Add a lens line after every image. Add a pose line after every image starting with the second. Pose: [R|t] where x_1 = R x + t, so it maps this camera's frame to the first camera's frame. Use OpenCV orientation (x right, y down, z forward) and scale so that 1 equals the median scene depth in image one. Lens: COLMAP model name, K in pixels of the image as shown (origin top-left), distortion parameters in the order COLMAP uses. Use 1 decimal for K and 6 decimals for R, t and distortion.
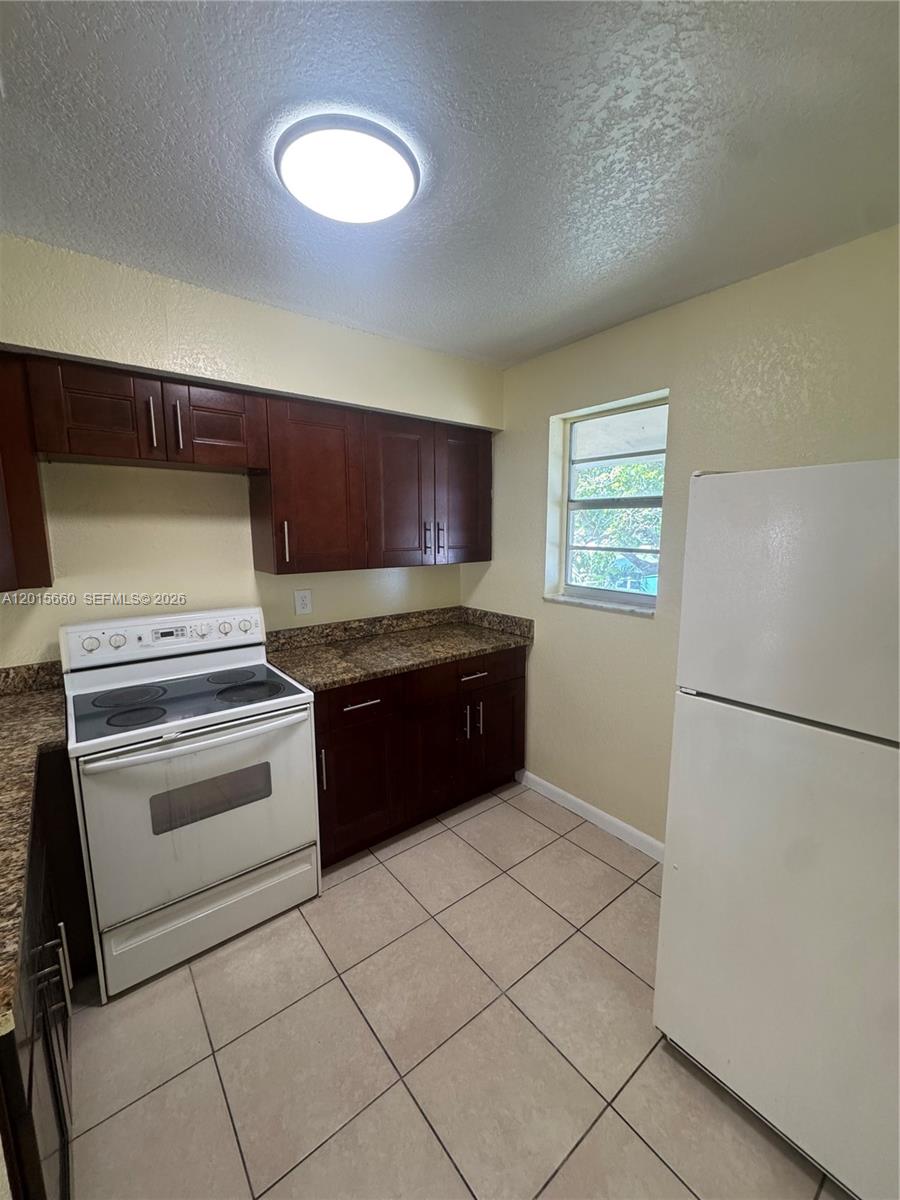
lens RADIAL K [[480.3, 0, 449.1], [0, 480.3, 599.5], [0, 0, 1]] dist [-0.002223, 0.000124]
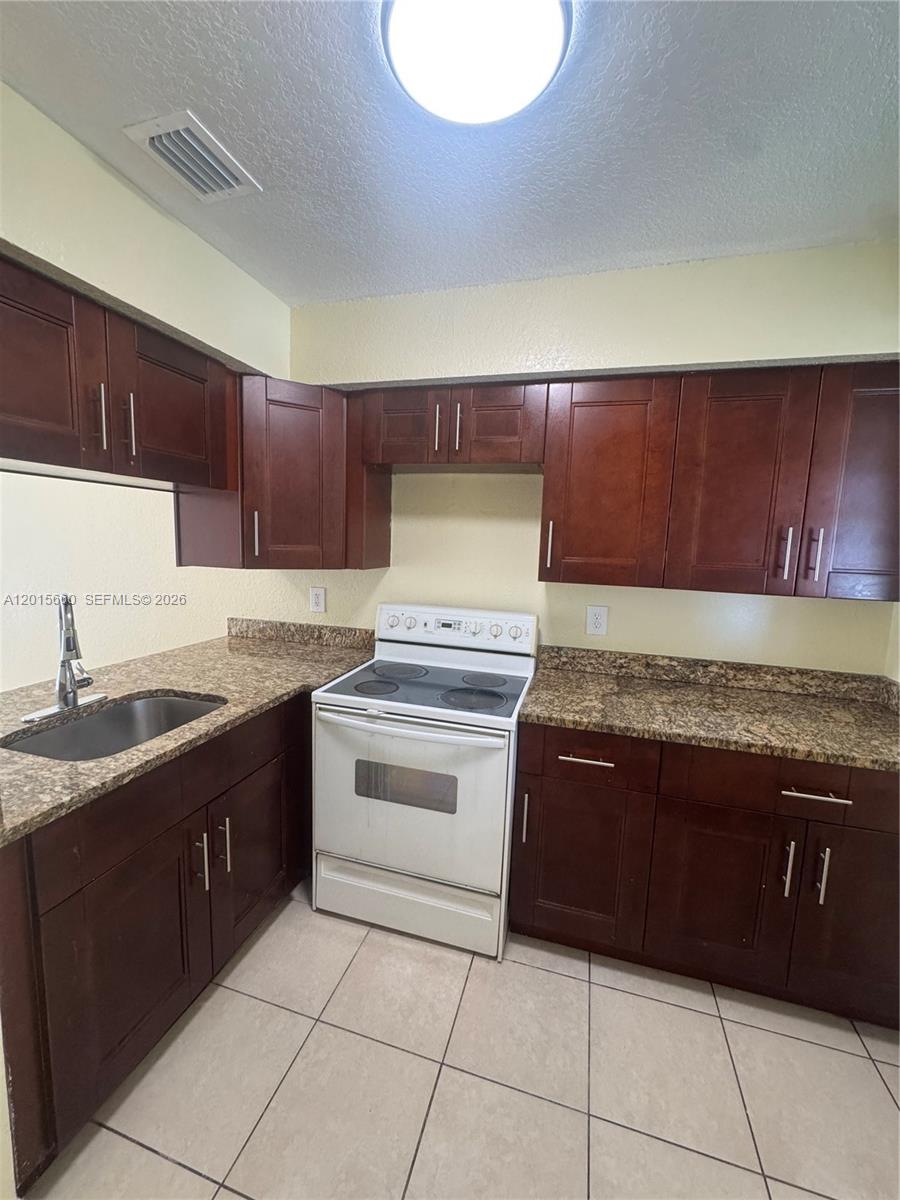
lens RADIAL K [[480.3, 0, 449.1], [0, 480.3, 599.5], [0, 0, 1]] dist [-0.002223, 0.000124]
pose [[0.577218, 0.122929, -0.807284, 0.278715], [-0.159326, 0.986558, 0.036308, -0.025118], [0.800896, 0.107664, 0.589045, 0.360308]]
